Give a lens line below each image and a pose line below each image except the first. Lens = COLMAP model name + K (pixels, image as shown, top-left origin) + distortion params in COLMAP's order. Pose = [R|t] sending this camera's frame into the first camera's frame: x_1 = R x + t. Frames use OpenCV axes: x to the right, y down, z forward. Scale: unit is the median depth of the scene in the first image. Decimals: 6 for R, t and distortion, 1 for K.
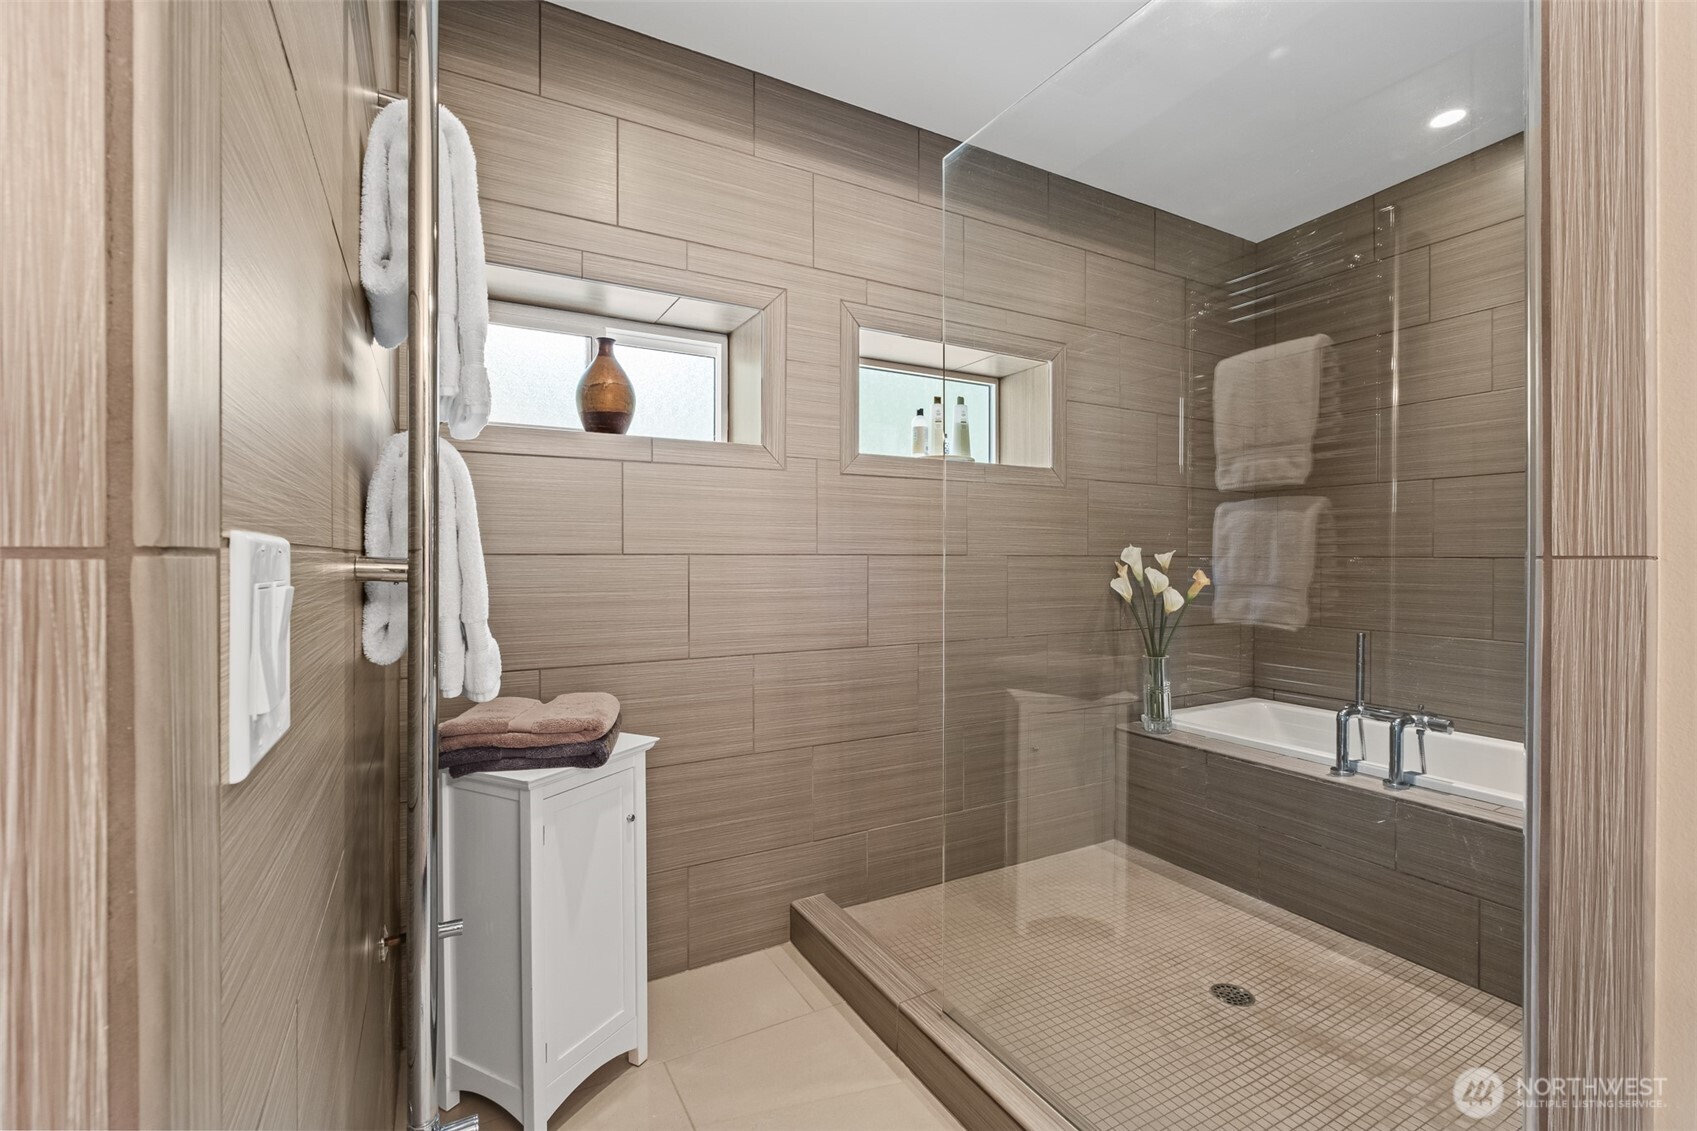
lens RADIAL K [[736.5, 0, 852.3], [0, 736.5, 564.1], [0, 0, 1]] dist [-0.006430, 0.000360]
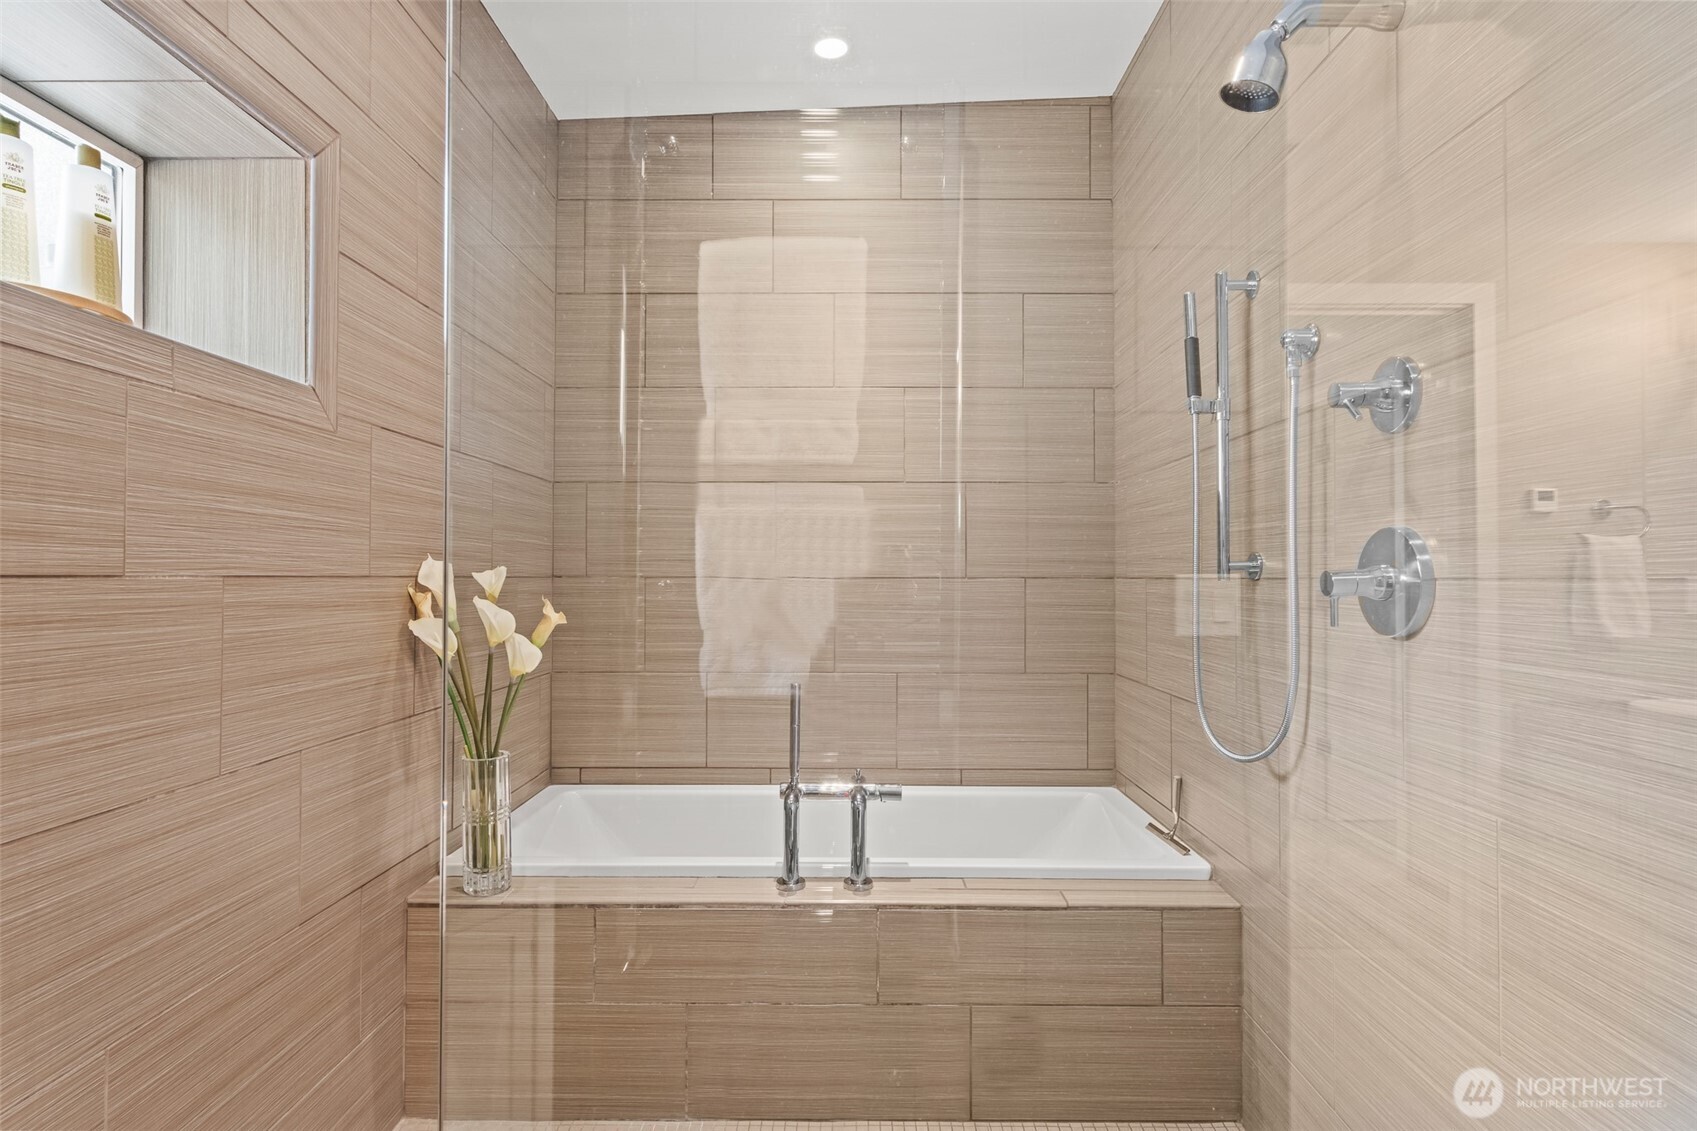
lens RADIAL K [[917.3, 0, 856.9], [0, 917.3, 560.9], [0, 0, 1]] dist [0.003779, 0.000979]
pose [[0.486004, 0.012619, 0.873865, -0.065536], [0.000726, 0.999890, -0.014842, -0.012685], [-0.873956, 0.007848, 0.485941, 0.430756]]
